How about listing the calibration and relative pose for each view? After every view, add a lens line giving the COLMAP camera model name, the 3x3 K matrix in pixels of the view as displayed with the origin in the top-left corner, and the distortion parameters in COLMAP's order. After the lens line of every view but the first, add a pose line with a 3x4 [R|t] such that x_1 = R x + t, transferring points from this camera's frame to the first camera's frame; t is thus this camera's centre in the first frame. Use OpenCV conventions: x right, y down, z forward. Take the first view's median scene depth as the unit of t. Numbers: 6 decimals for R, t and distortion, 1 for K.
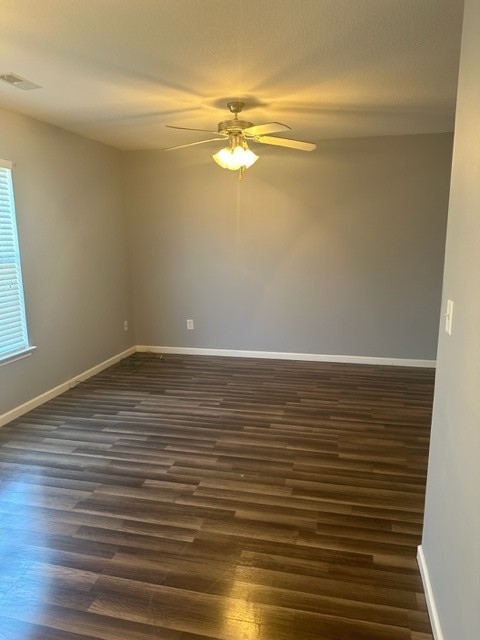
lens RADIAL K [[444.0, 0, 236.3], [0, 444.0, 319.2], [0, 0, 1]] dist [0.028680, -0.032101]
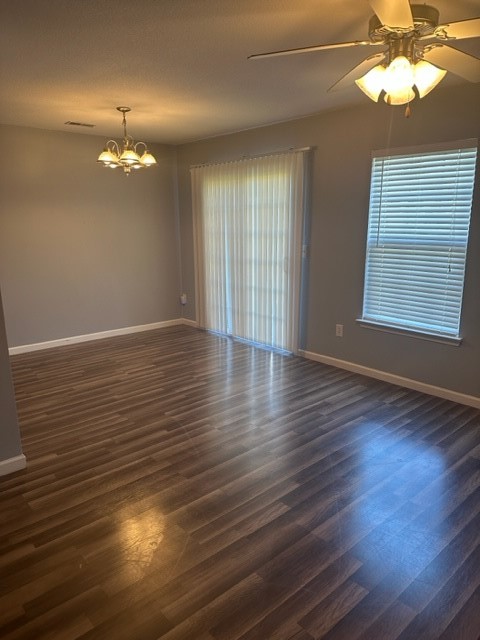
lens RADIAL K [[444.0, 0, 240.0], [0, 444.0, 326.3], [0, 0, 1]] dist [0.028680, -0.032101]
pose [[-0.544492, 0.218353, -0.809846, 0.678902], [-0.157065, 0.921899, 0.354166, -0.274554], [0.823929, 0.320039, -0.467671, 1.306842]]
